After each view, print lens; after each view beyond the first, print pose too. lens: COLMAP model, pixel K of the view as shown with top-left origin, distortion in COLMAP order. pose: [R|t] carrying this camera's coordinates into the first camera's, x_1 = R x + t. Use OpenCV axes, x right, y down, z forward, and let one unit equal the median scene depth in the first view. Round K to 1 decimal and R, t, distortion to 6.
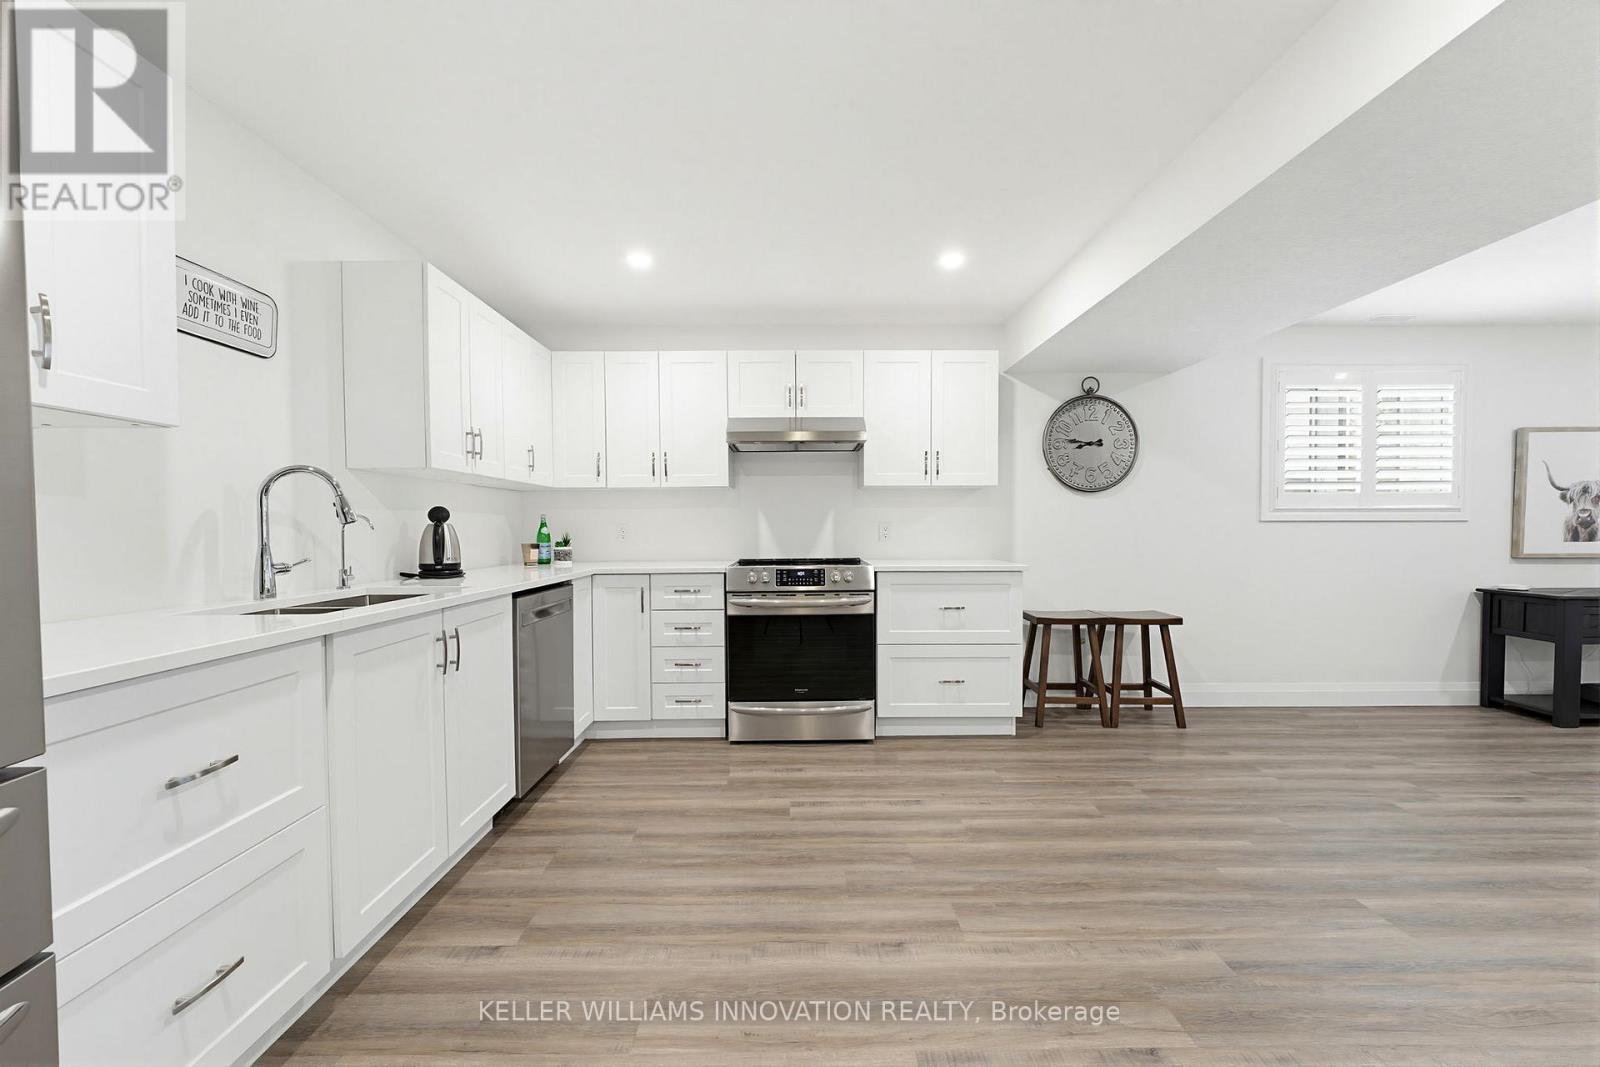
lens RADIAL K [[637.8, 0, 800.0], [0, 637.8, 539.5], [0, 0, 1]] dist [-0.002692, 0.000165]
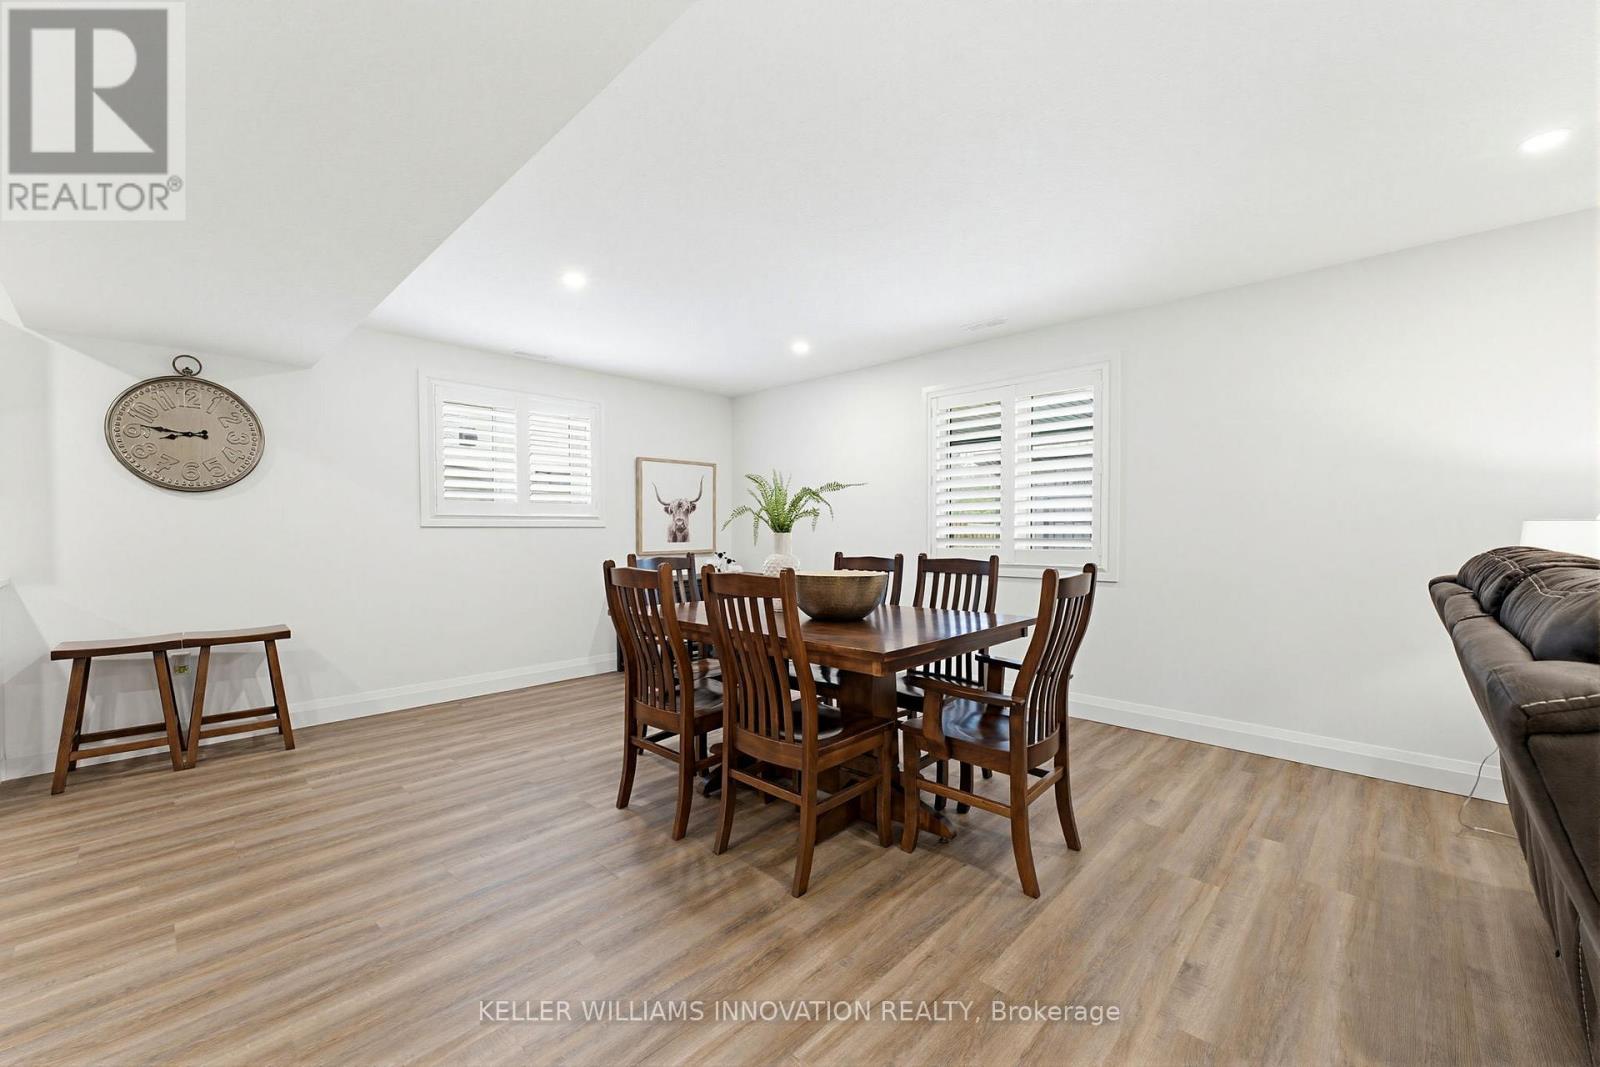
lens RADIAL K [[637.8, 0, 803.0], [0, 637.8, 535.6], [0, 0, 1]] dist [-0.002692, 0.000165]
pose [[0.693170, -0.006944, 0.720741, 0.454473], [0.016042, 0.999855, -0.005795, 0.001973], [-0.720596, 0.015579, 0.693181, -0.187514]]
